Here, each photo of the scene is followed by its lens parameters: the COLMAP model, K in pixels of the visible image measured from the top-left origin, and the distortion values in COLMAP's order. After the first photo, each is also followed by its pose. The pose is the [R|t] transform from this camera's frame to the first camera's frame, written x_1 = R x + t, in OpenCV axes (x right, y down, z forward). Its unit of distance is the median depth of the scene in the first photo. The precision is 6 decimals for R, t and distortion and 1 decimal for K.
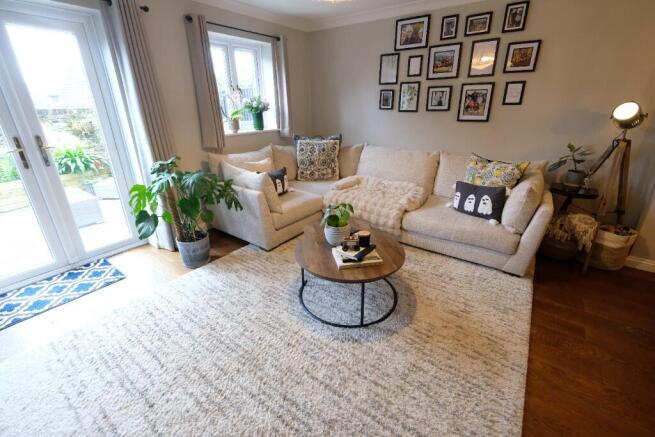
lens RADIAL K [[285.6, 0, 329.4], [0, 285.6, 216.6], [0, 0, 1]] dist [-0.001933, -0.000586]
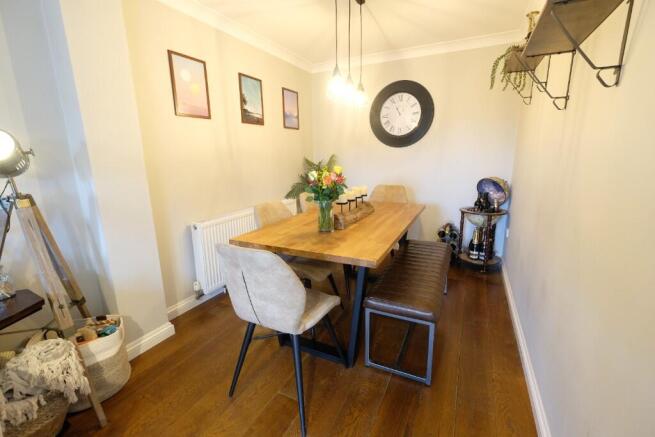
lens RADIAL K [[285.6, 0, 324.8], [0, 285.6, 216.3], [0, 0, 1]] dist [-0.001933, -0.000586]
pose [[-0.165849, -0.204992, 0.964610, 0.313105], [0.385560, 0.886818, 0.254751, -0.114417], [-0.907655, 0.414165, -0.068041, 0.405924]]
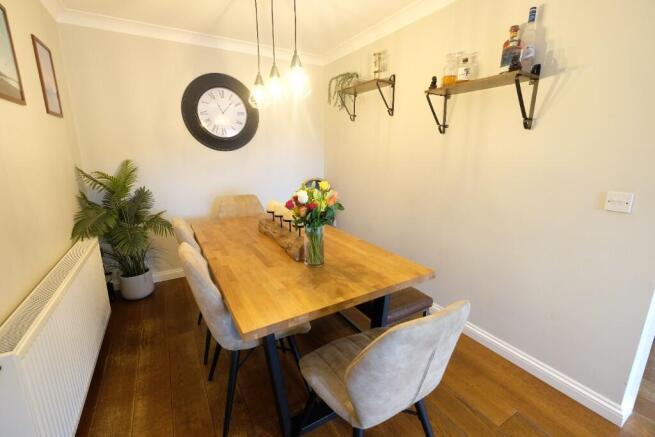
lens RADIAL K [[285.6, 0, 327.2], [0, 285.6, 215.1], [0, 0, 1]] dist [-0.001933, -0.000586]
pose [[-0.918824, -0.083329, 0.385769, 0.707591], [0.152285, 0.826905, 0.541330, -0.255662], [-0.364103, 0.556134, -0.747090, 0.687152]]
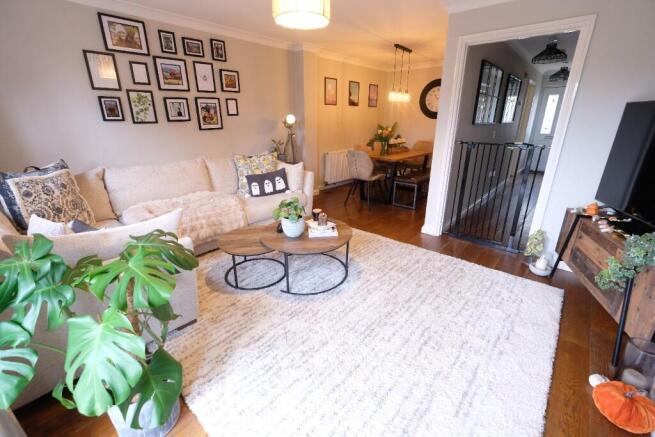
lens RADIAL K [[285.6, 0, 324.6], [0, 285.6, 217.7], [0, 0, 1]] dist [-0.001933, -0.000586]
pose [[0.090763, -0.325574, 0.941150, -0.718014], [0.369894, 0.888465, 0.271676, -0.163942], [-0.924630, 0.323468, 0.201067, 0.467272]]
